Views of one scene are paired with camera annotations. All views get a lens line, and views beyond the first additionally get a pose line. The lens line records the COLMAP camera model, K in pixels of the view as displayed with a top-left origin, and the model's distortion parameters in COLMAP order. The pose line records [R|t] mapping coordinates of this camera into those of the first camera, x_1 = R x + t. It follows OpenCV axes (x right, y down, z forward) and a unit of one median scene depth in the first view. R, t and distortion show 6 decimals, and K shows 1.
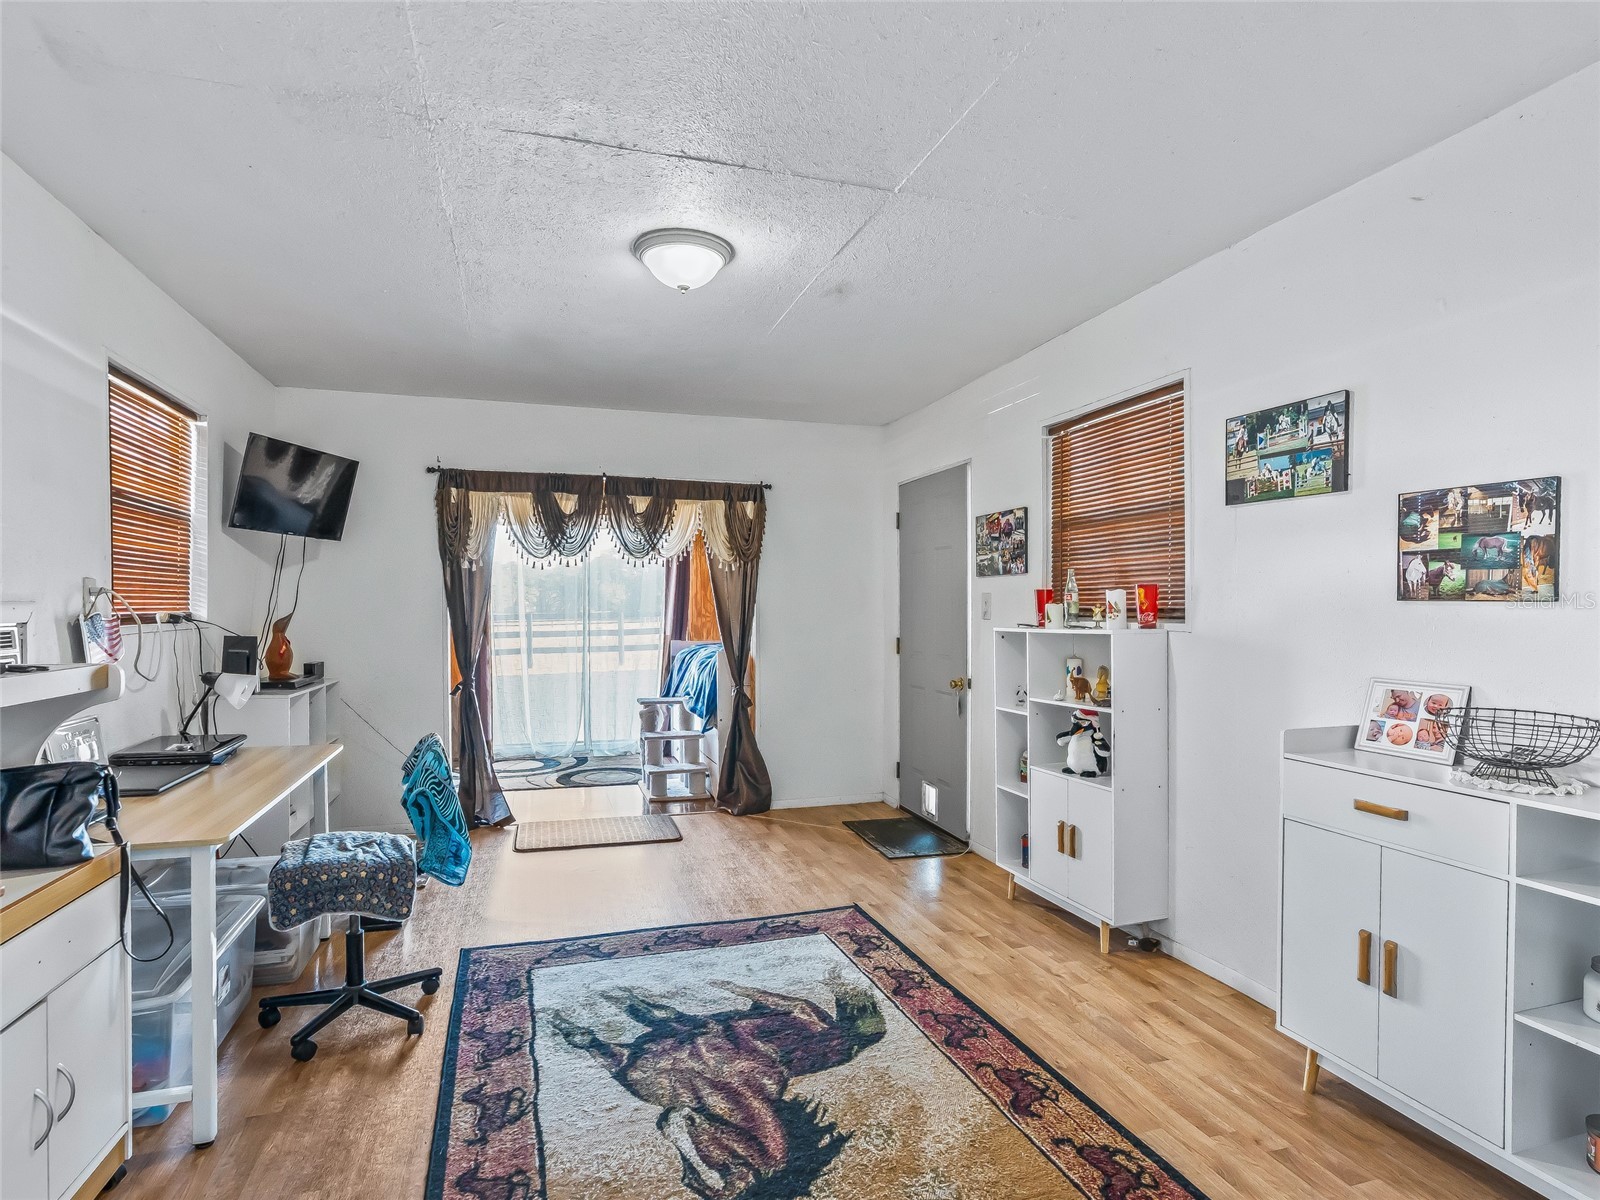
lens RADIAL K [[850.8, 0, 786.7], [0, 850.8, 606.2], [0, 0, 1]] dist [0.004054, -0.004700]
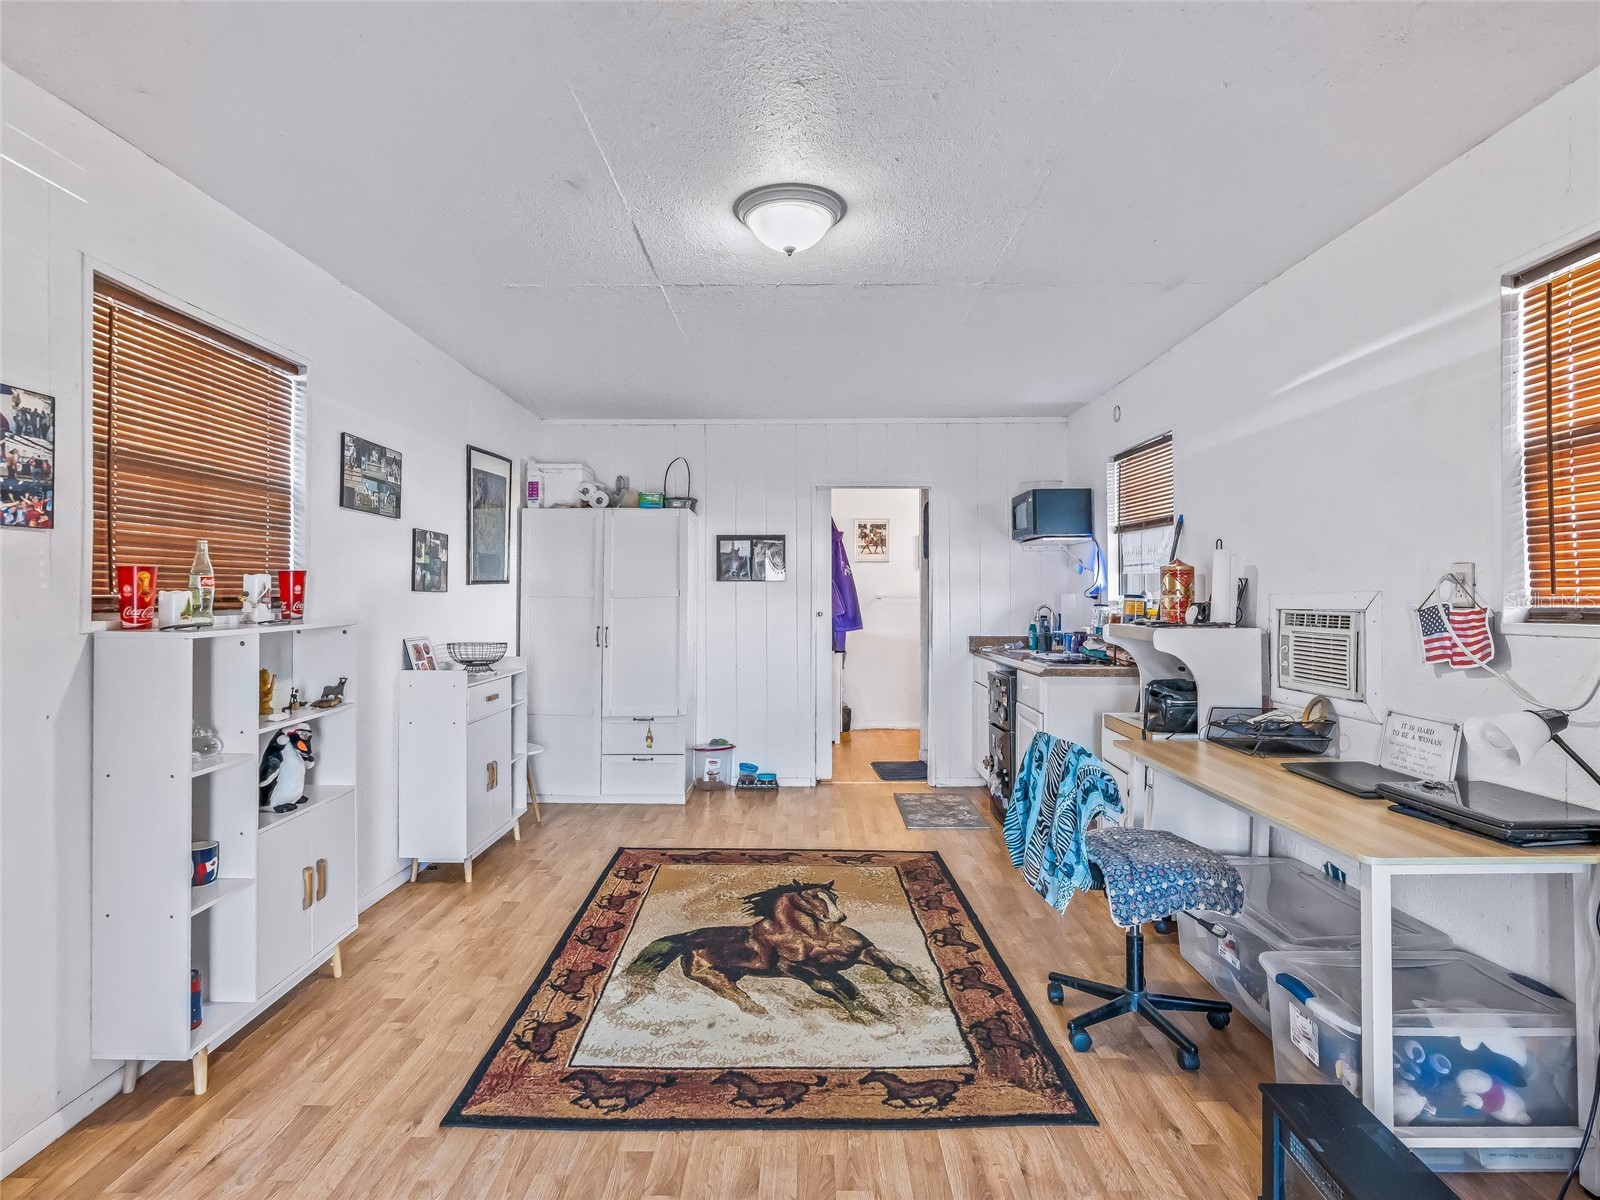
lens RADIAL K [[850.8, 0, 796.9], [0, 850.8, 596.2], [0, 0, 1]] dist [0.004054, -0.004700]
pose [[-0.954194, 0.001516, 0.299184, -0.431698], [0.002159, 0.999996, 0.001816, 0.000899], [-0.299180, 0.002379, -0.954194, 2.029118]]
